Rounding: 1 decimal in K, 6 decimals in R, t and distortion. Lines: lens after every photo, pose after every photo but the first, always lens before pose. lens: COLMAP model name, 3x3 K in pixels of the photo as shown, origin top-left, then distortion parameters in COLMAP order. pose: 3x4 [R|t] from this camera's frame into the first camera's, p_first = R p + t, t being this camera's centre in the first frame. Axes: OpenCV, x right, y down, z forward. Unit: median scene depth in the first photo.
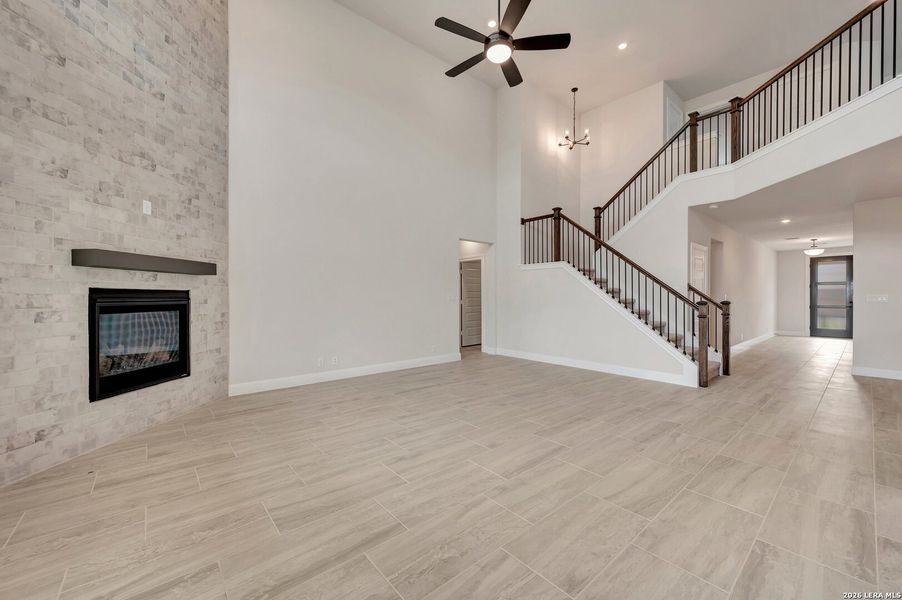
lens RADIAL K [[357.8, 0, 454.3], [0, 357.8, 297.6], [0, 0, 1]] dist [0.002836, -0.000808]
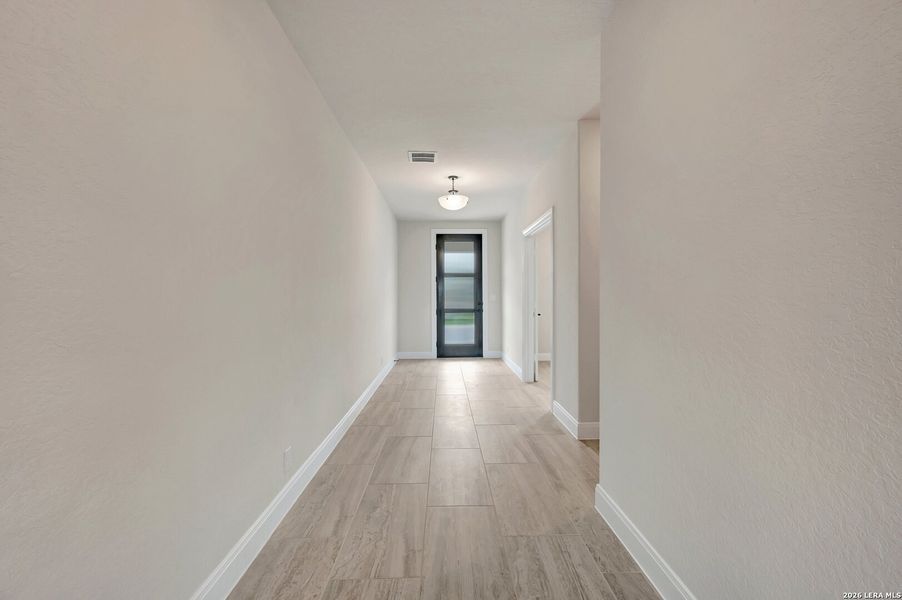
lens RADIAL K [[357.8, 0, 455.0], [0, 357.8, 299.9], [0, 0, 1]] dist [0.002836, -0.000808]
pose [[0.630179, -0.011239, 0.776368, 1.192870], [0.007335, 0.999937, 0.008522, 0.000063], [-0.776415, 0.000324, 0.630222, 1.317565]]
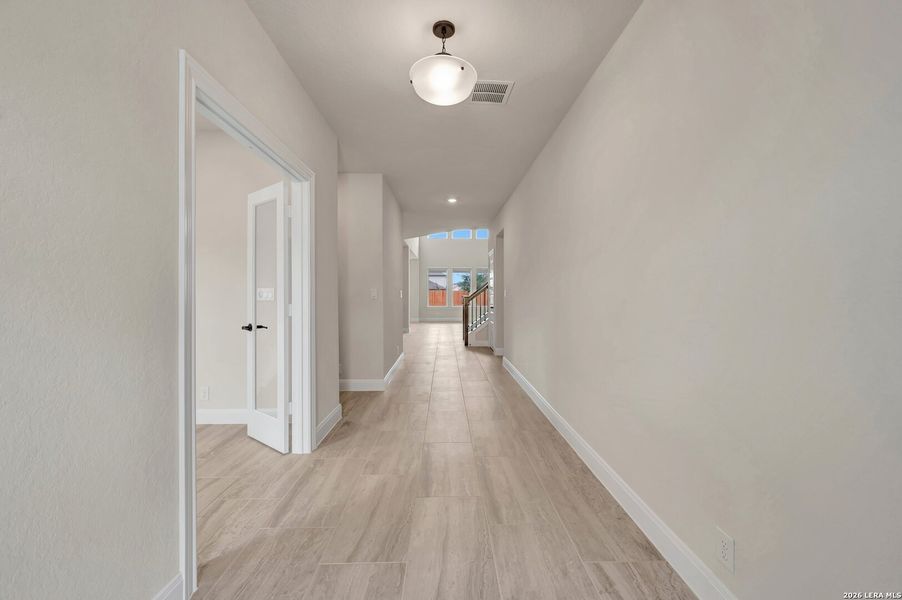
lens RADIAL K [[357.8, 0, 451.9], [0, 357.8, 296.6], [0, 0, 1]] dist [0.002834, -0.000929]
pose [[-0.635414, 0.005568, -0.772152, 3.122646], [-0.001699, 0.999961, 0.008609, -0.000934], [0.772170, 0.006782, -0.635380, 2.922513]]
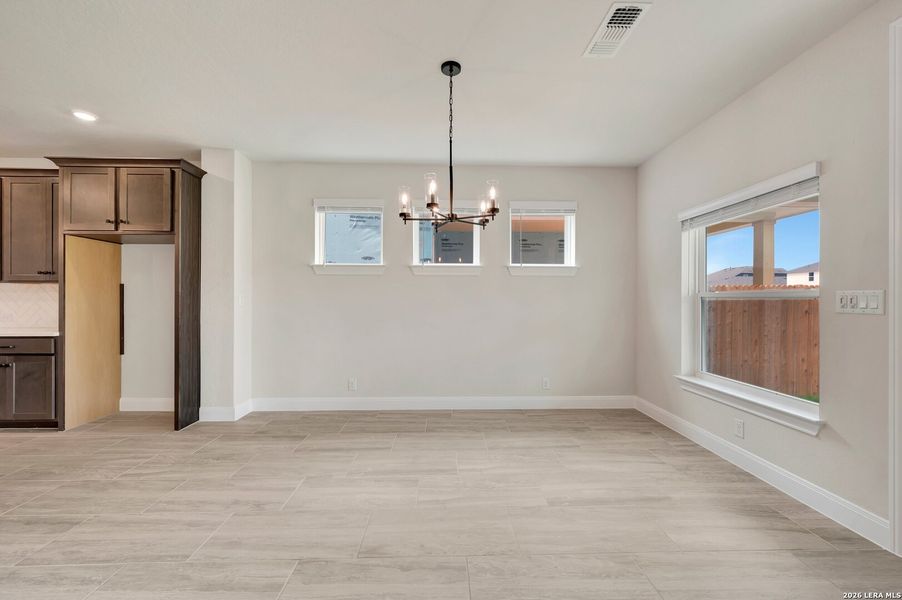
lens RADIAL K [[357.8, 0, 451.7], [0, 357.8, 297.5], [0, 0, 1]] dist [0.002836, -0.000808]
pose [[-0.773782, -0.001285, 0.633451, 0.201731], [-0.003389, 0.999992, -0.002110, -0.000876], [-0.633443, -0.003779, -0.773780, 0.210710]]
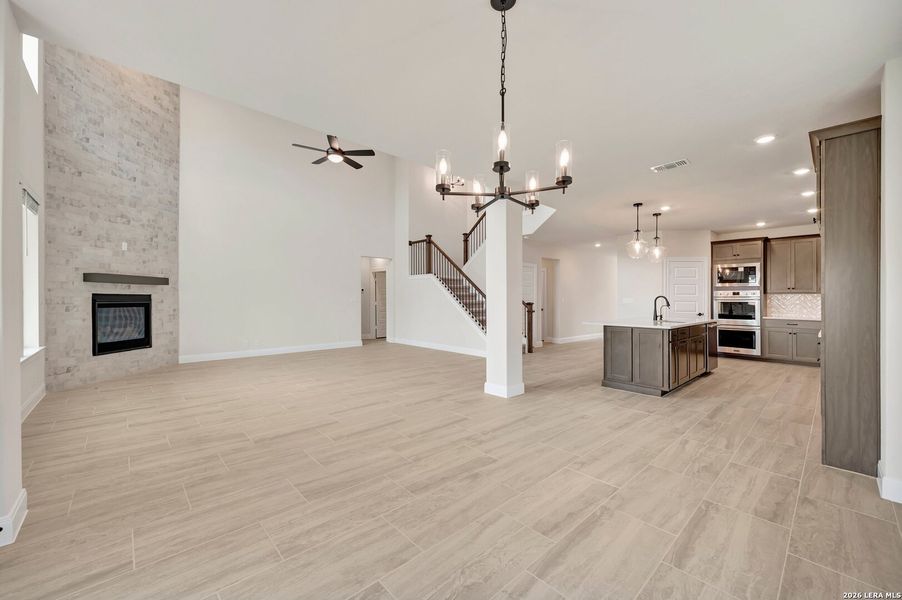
lens RADIAL K [[357.8, 0, 451.0], [0, 357.8, 299.0], [0, 0, 1]] dist [0.002836, -0.000808]
pose [[0.999353, 0.002658, 0.035866, 0.437804], [-0.002574, 0.999994, -0.002391, 0.000100], [-0.035872, 0.002297, 0.999354, -0.525379]]
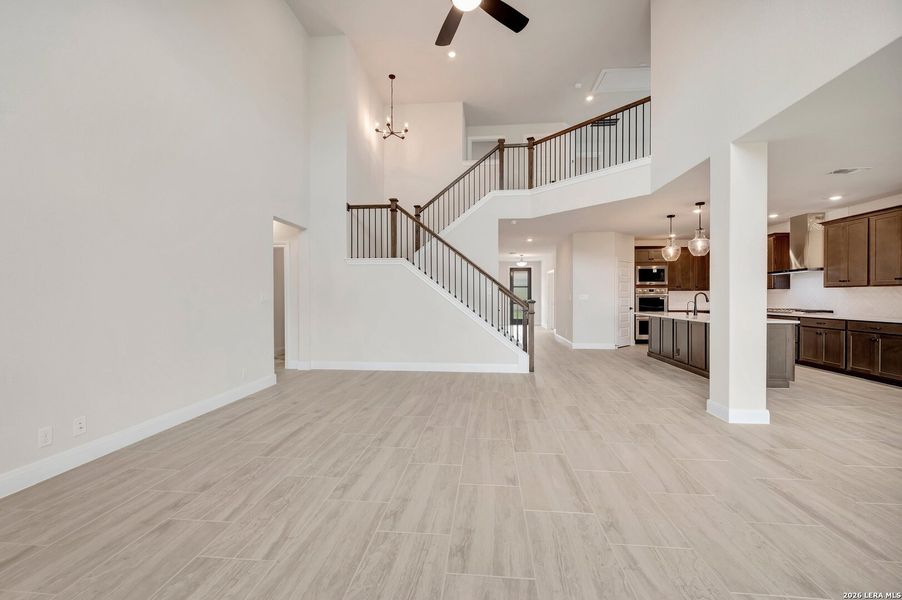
lens RADIAL K [[366.8, 0, 453.5], [0, 366.8, 297.4], [0, 0, 1]] dist [-0.000262, 0.000503]
pose [[0.719980, -0.004197, 0.693982, -0.340762], [0.003128, 0.999991, 0.002802, -0.002969], [-0.693988, 0.000153, 0.719987, 0.298687]]
